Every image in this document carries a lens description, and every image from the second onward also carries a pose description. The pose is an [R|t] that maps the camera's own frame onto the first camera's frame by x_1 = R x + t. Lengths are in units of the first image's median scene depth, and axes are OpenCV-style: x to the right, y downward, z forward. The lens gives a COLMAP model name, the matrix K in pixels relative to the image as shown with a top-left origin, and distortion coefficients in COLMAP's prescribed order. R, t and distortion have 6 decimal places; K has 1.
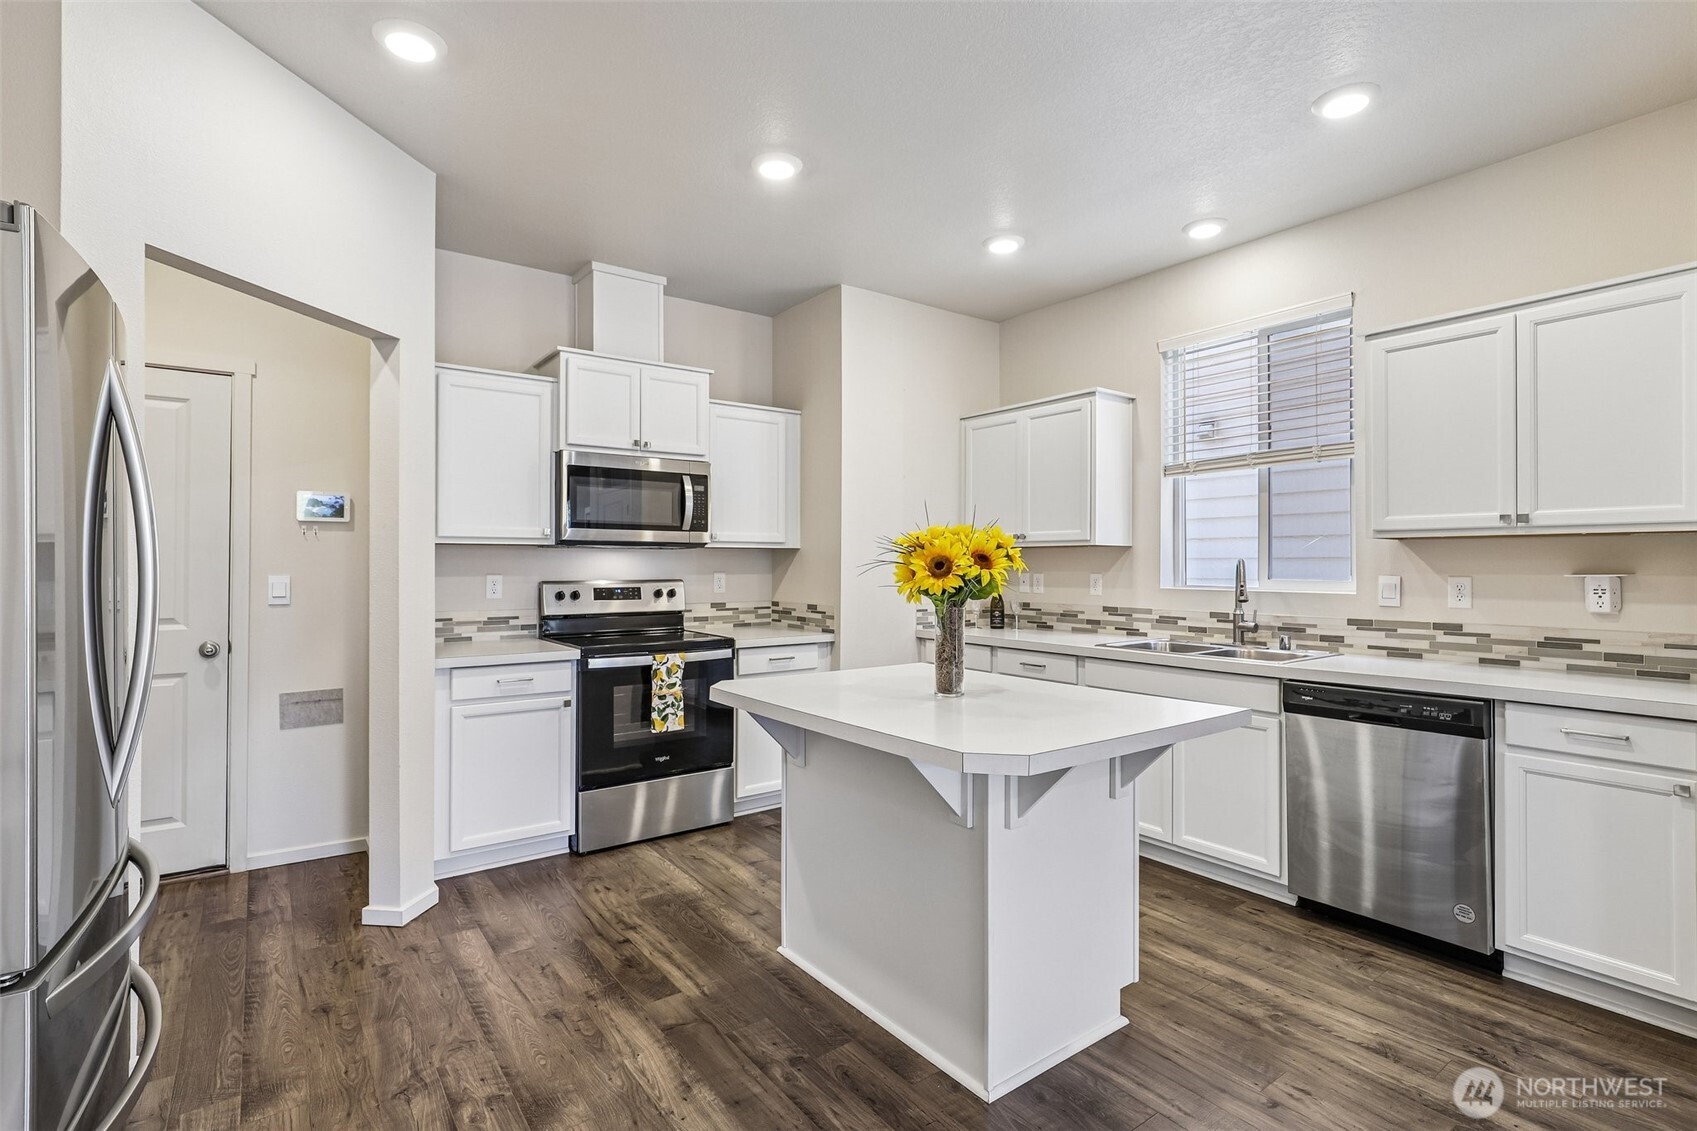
lens RADIAL K [[796.8, 0, 849.8], [0, 796.8, 565.8], [0, 0, 1]] dist [-0.011167, 0.005478]
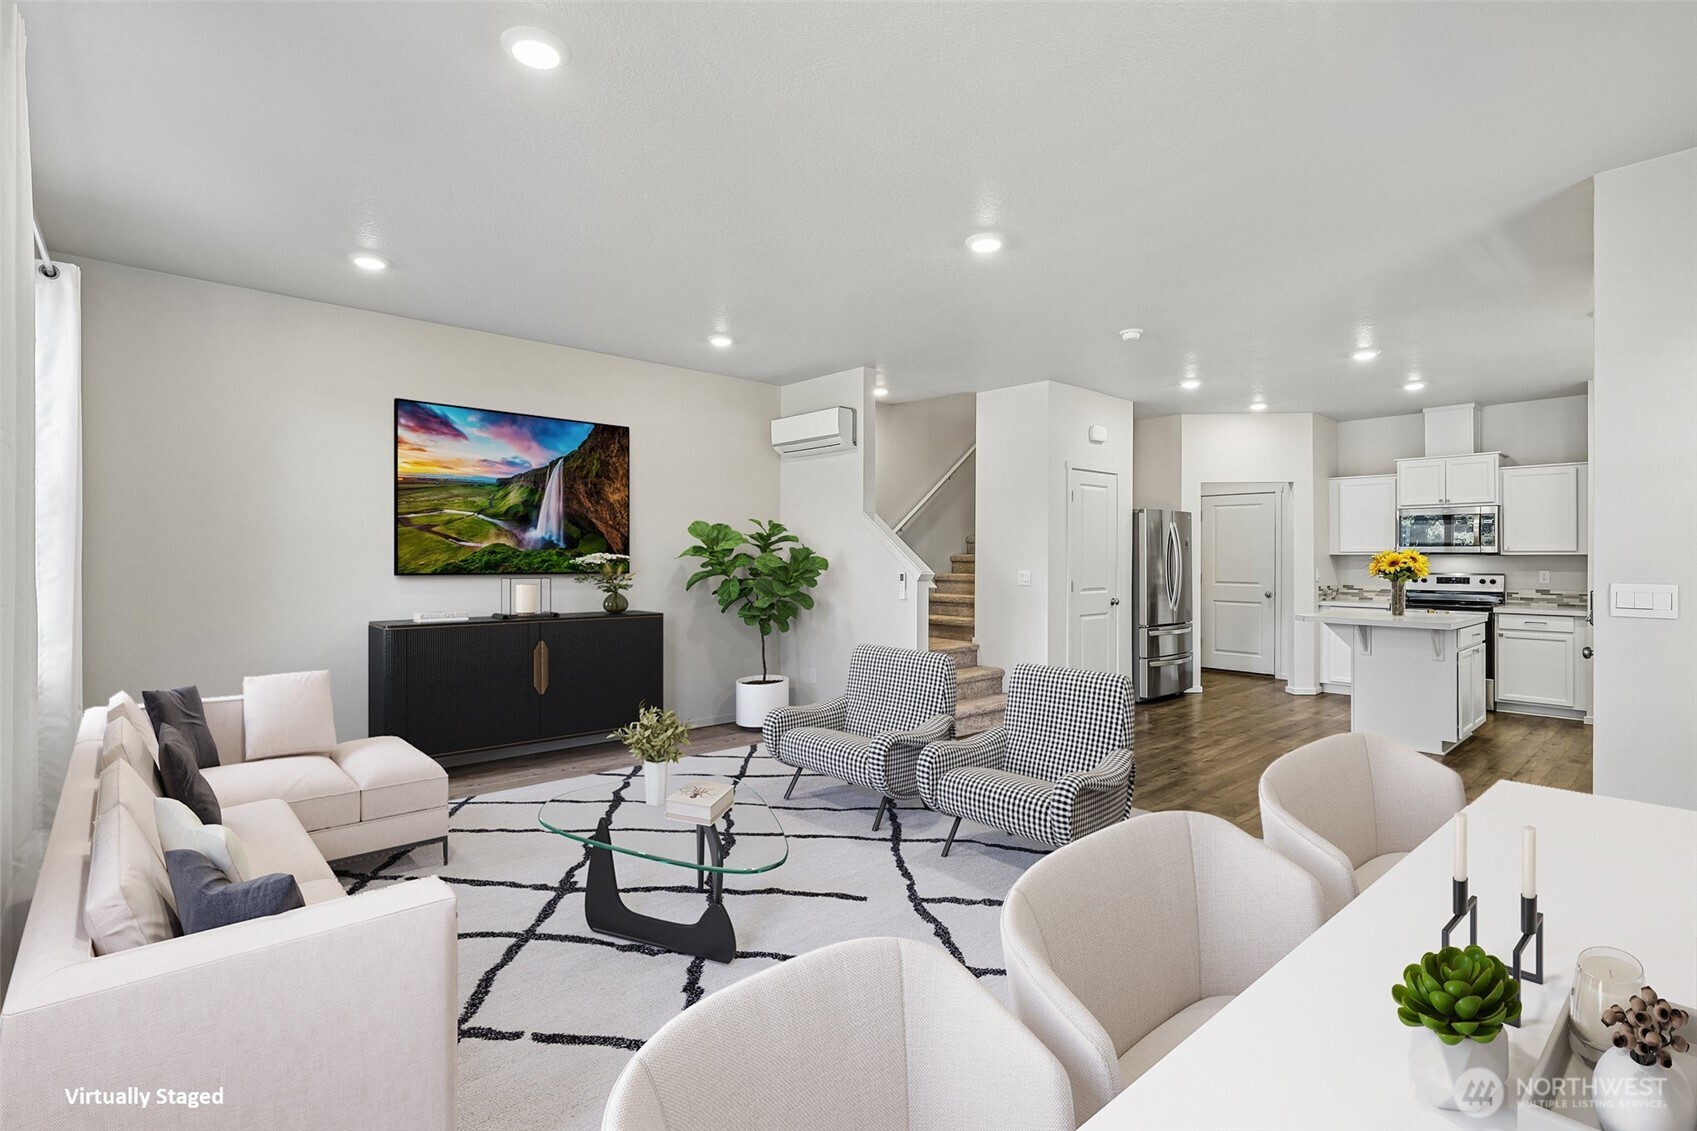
lens RADIAL K [[796.8, 0, 848.9], [0, 796.8, 549.3], [0, 0, 1]] dist [-0.011167, 0.005478]
pose [[0.097078, -0.011988, -0.995205, 1.577326], [-0.004718, 0.999911, -0.012505, -0.007987], [0.995266, 0.005909, 0.097013, -0.629250]]
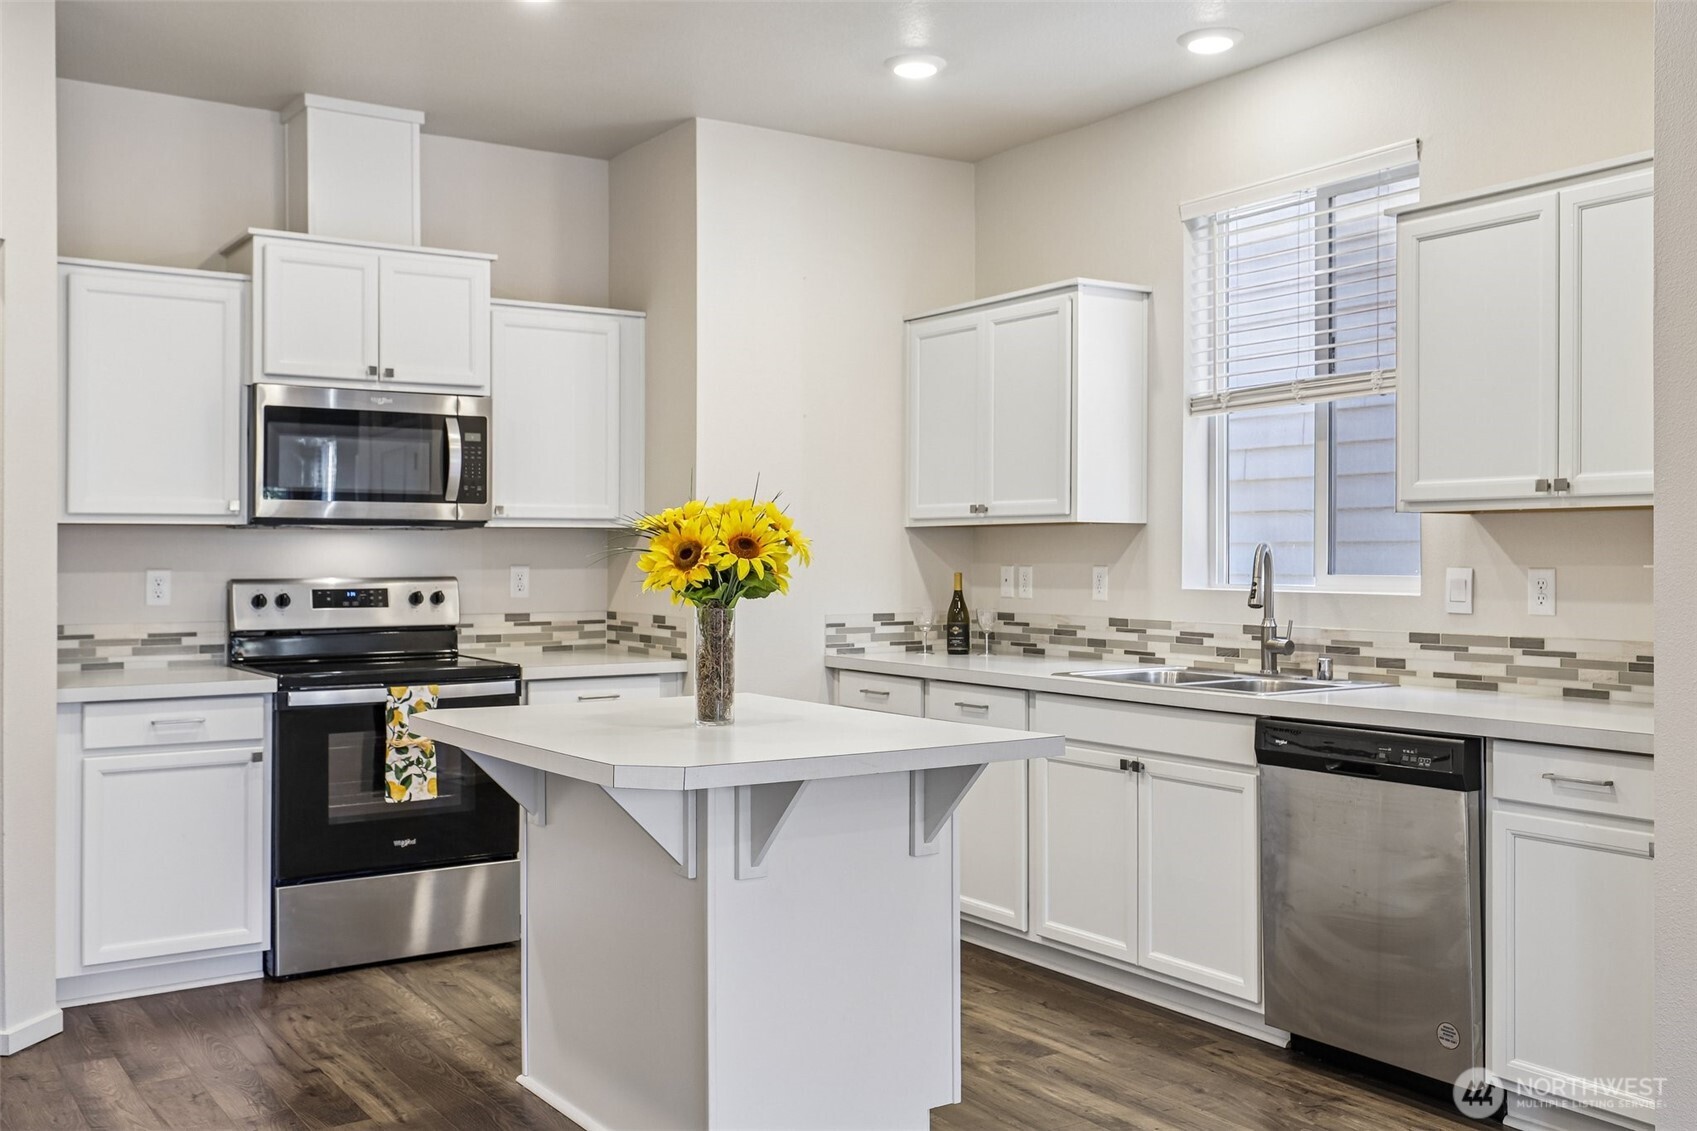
lens RADIAL K [[1574.1, 0, 857.9], [0, 1574.1, 559.8], [0, 0, 1]] dist [0.040203, 0.000000]
pose [[0.999033, -0.002135, -0.043909, 0.206600], [0.002249, 0.999994, 0.002553, 0.001148], [0.043904, -0.002650, 0.999032, -0.317049]]
